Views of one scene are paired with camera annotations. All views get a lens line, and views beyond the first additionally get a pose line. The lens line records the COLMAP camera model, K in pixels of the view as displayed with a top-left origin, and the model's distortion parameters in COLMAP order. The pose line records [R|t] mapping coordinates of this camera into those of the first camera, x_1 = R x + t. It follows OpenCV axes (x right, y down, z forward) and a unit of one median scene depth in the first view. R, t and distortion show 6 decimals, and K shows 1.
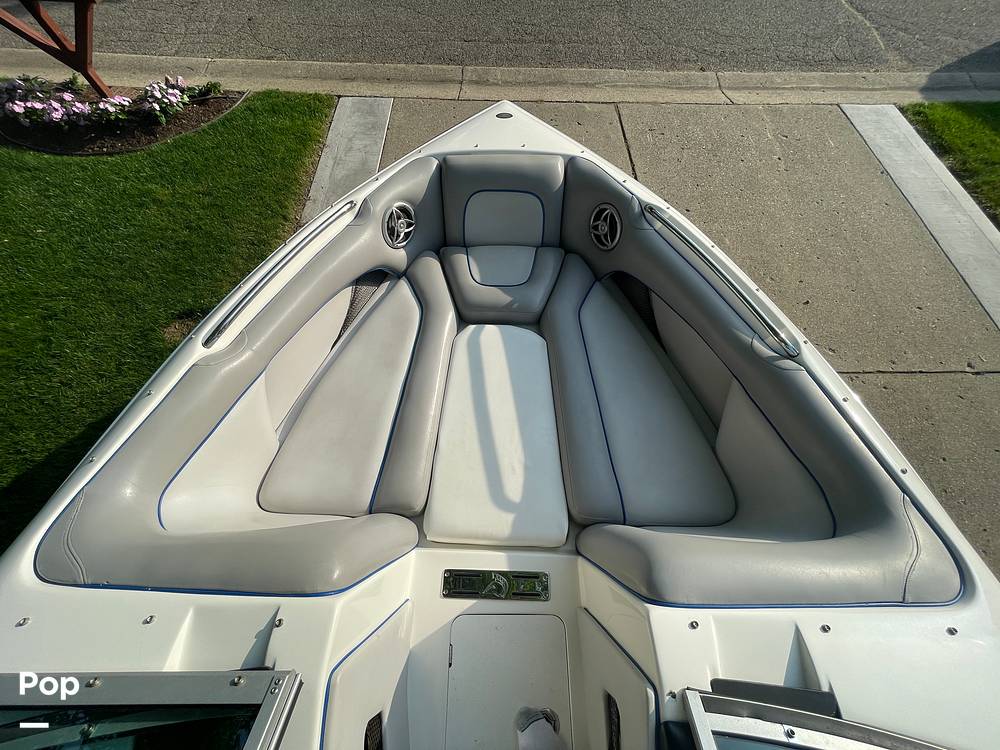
lens RADIAL K [[405.5, 0, 500.0], [0, 405.5, 375.0], [0, 0, 1]] dist [-0.003197, 0.000126]
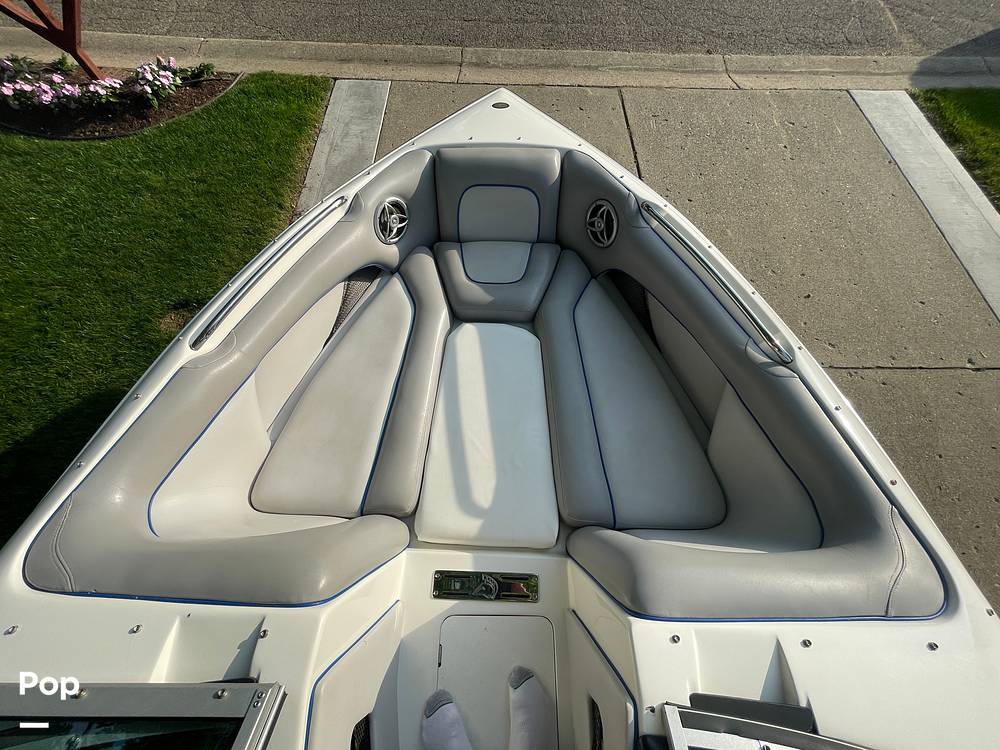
lens RADIAL K [[405.5, 0, 500.0], [0, 405.5, 375.0], [0, 0, 1]] dist [-0.003197, 0.000126]
pose [[0.999976, 0.006433, -0.002405, 0.017950], [-0.006347, 0.999403, 0.033955, -0.030779], [0.002622, -0.033939, 0.999420, 0.006554]]
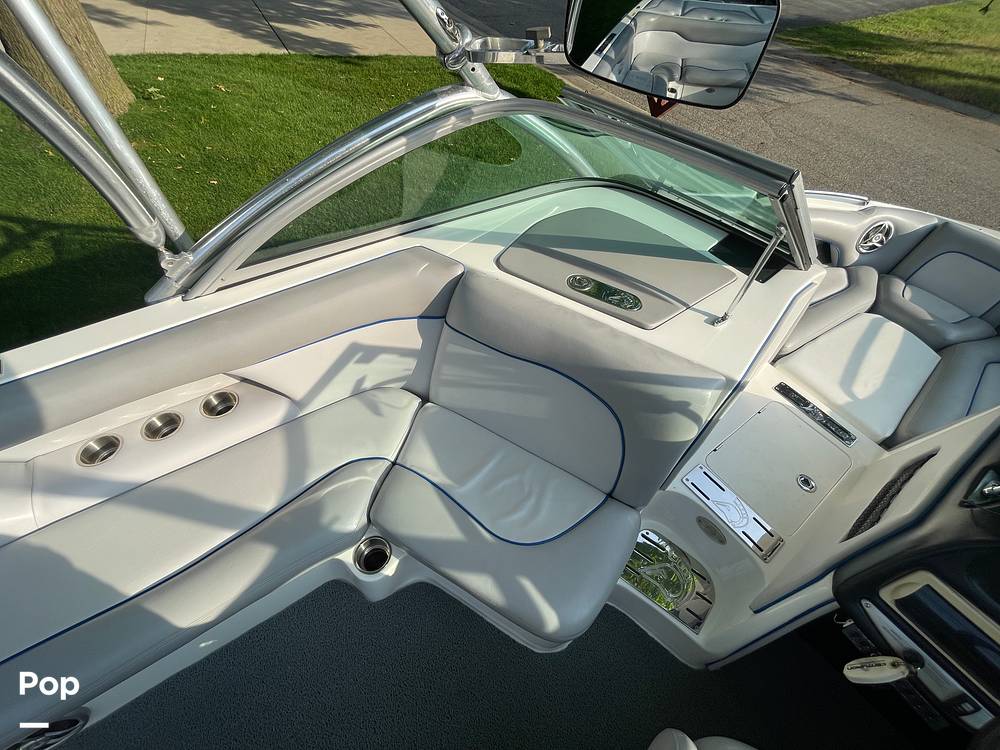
lens RADIAL K [[405.5, 0, 500.0], [0, 405.5, 375.0], [0, 0, 1]] dist [-0.003197, 0.000126]
pose [[0.592337, 0.644996, -0.482823, -0.043970], [-0.758229, 0.648903, -0.063352, 0.959424], [0.272444, 0.403616, 0.873423, -0.329901]]
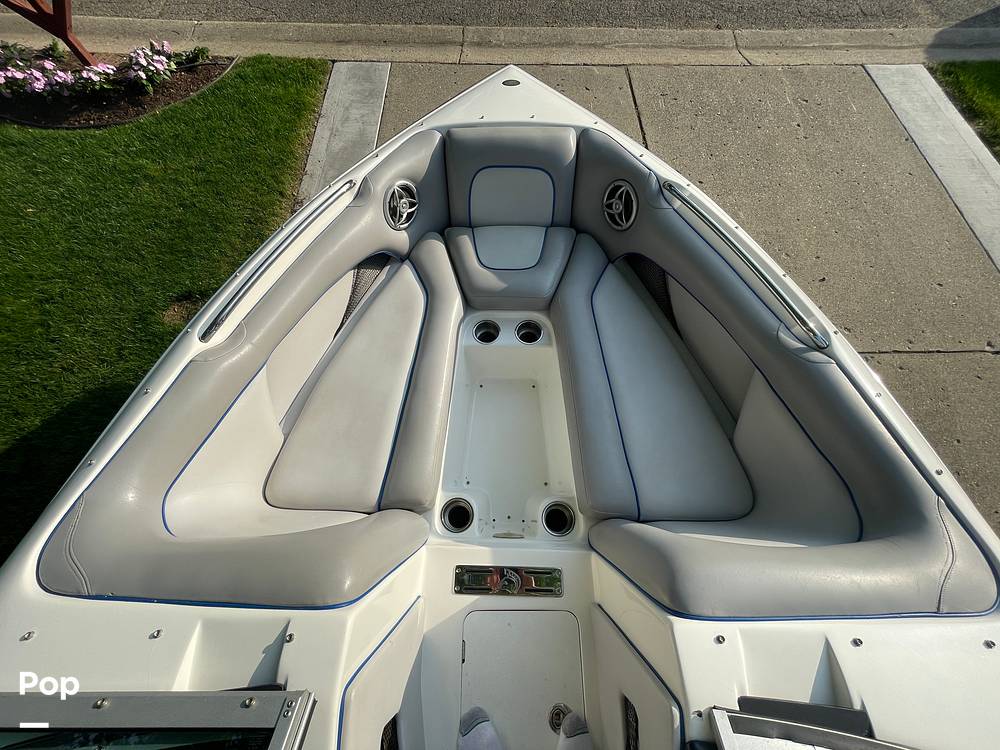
lens RADIAL K [[405.5, 0, 500.0], [0, 405.5, 375.0], [0, 0, 1]] dist [-0.003197, 0.000126]
pose [[0.999960, -0.005538, -0.007052, -0.014485], [0.005961, 0.998095, 0.061409, -0.031162], [0.006698, -0.061449, 0.998088, 0.033488]]
